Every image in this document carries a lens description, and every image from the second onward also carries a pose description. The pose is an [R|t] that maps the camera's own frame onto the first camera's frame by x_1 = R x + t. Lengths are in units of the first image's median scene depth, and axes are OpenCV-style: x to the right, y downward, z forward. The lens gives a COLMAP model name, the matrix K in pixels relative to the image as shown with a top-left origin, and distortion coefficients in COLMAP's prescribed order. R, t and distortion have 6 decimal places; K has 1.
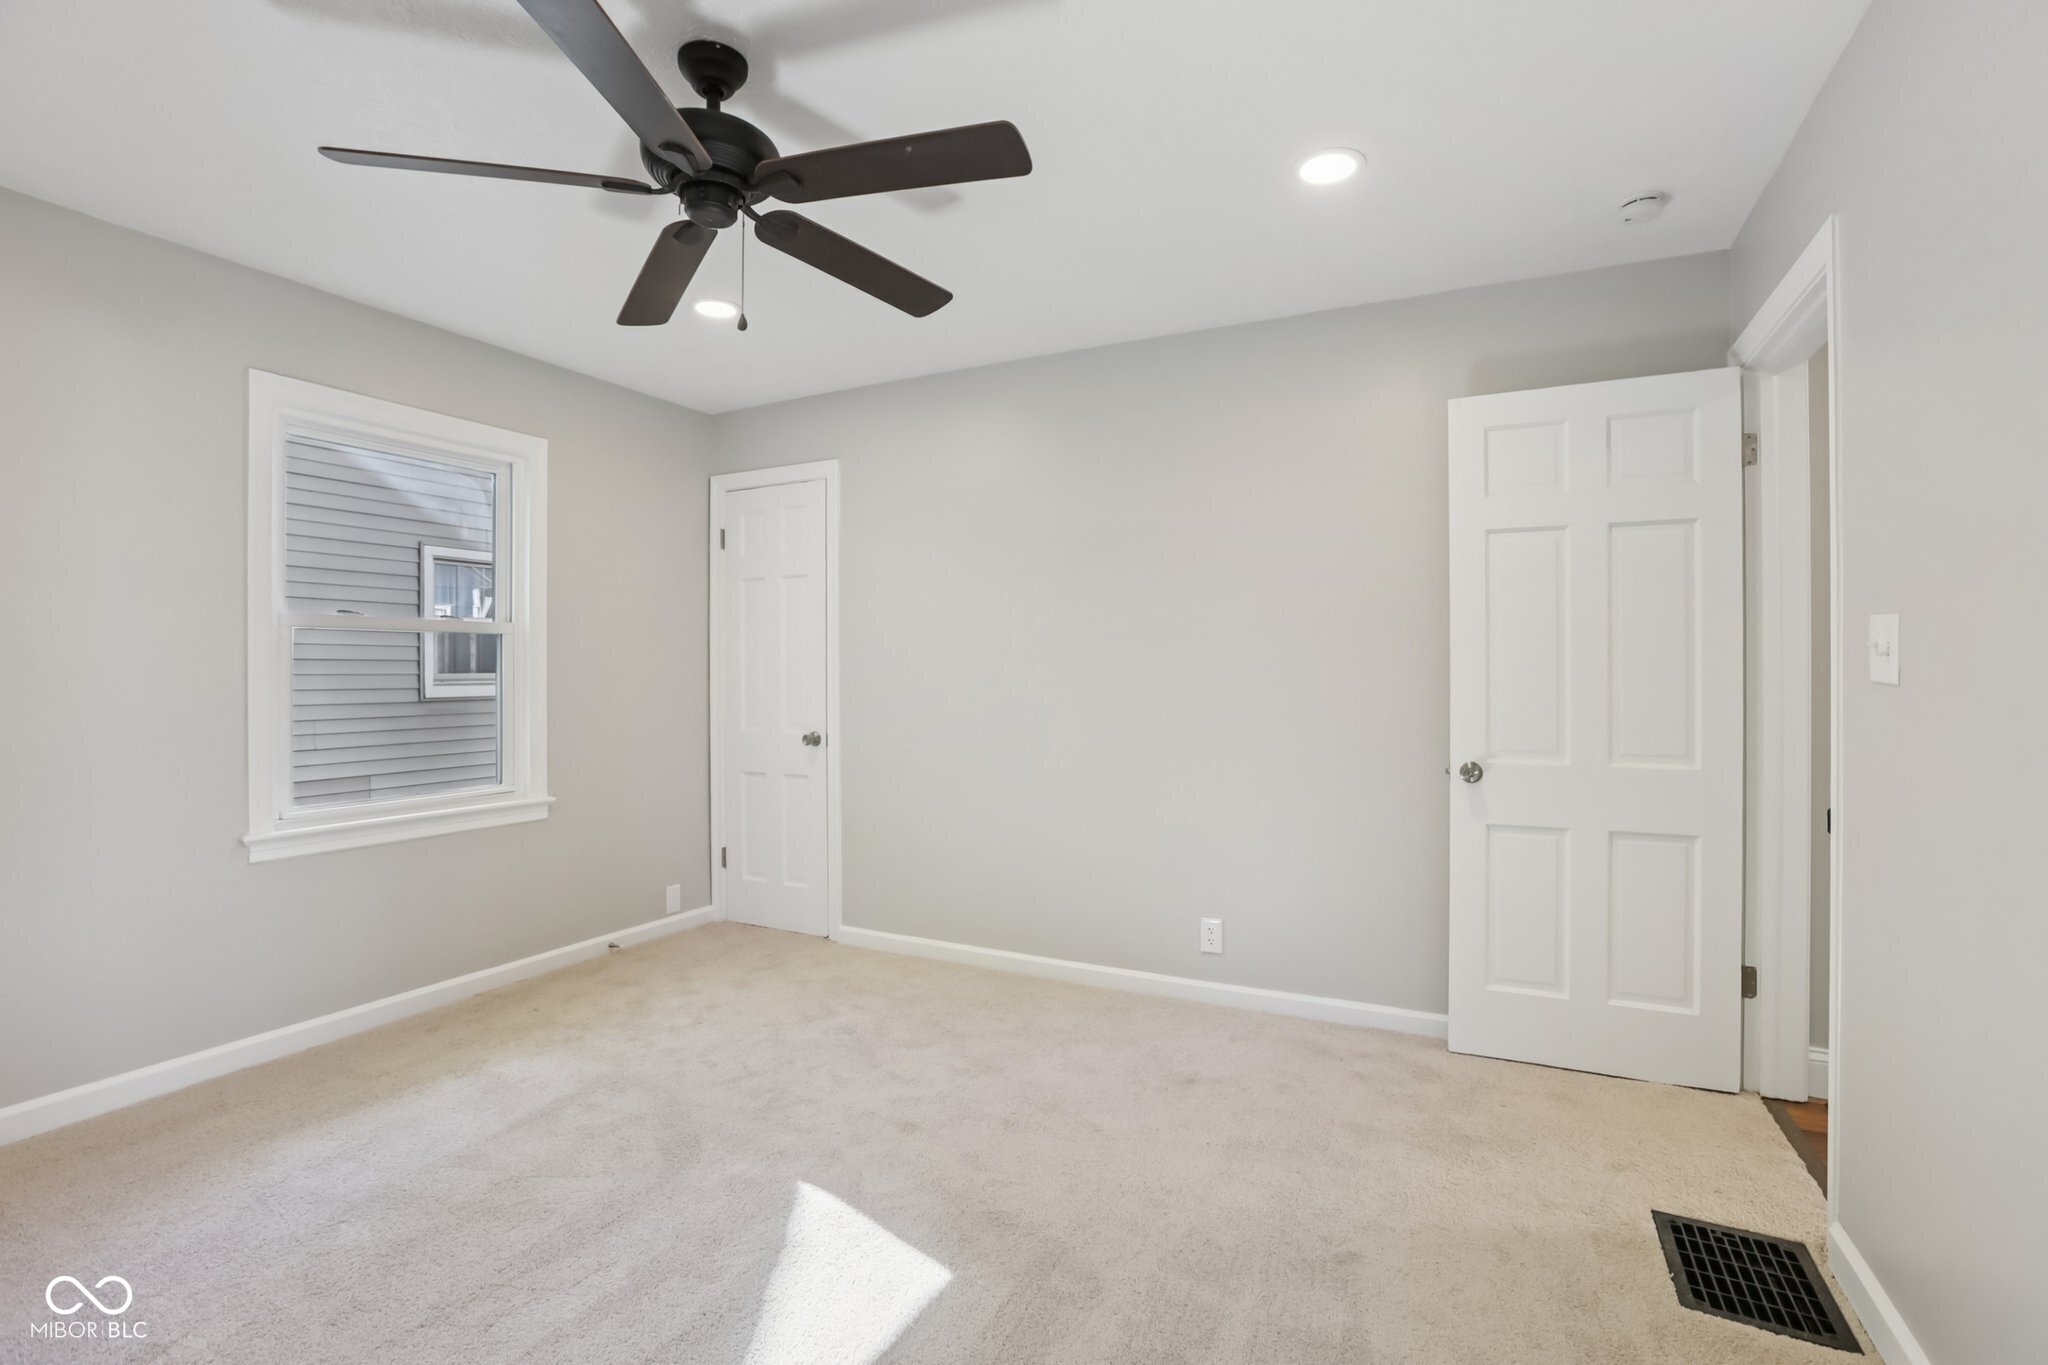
lens RADIAL K [[933.5, 0, 1034.7], [0, 933.5, 673.4], [0, 0, 1]] dist [-0.053080, 0.018514]
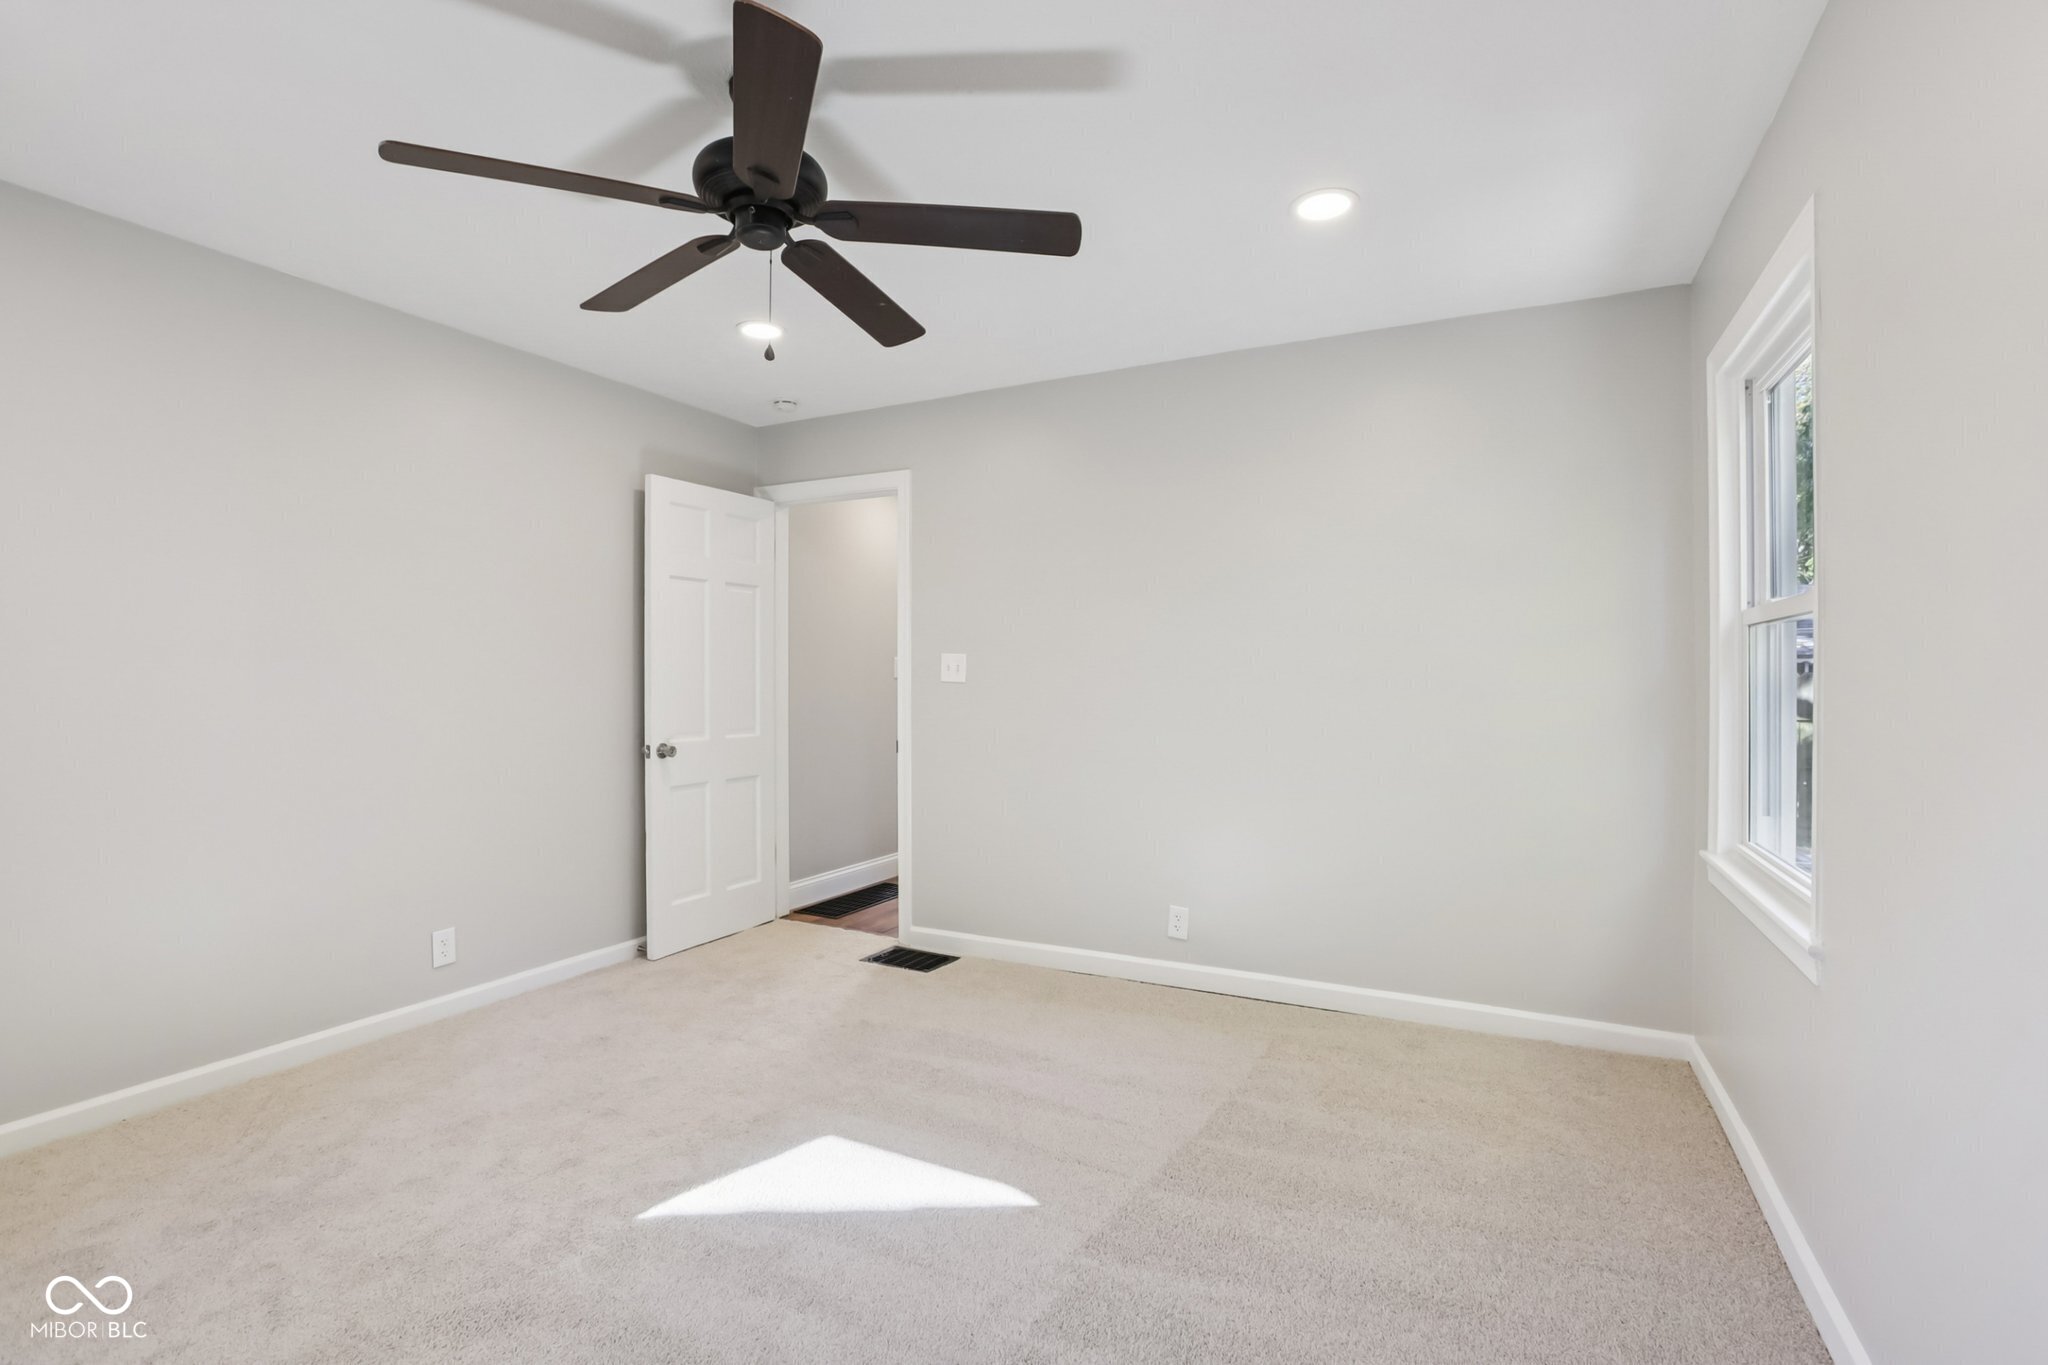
lens RADIAL K [[933.5, 0, 1022.5], [0, 933.5, 688.3], [0, 0, 1]] dist [-0.053080, 0.018514]
pose [[0.022217, -0.014541, 0.999647, -0.873864], [0.001098, 0.999894, 0.014520, -0.005134], [-0.999753, 0.000775, 0.022231, 0.427930]]
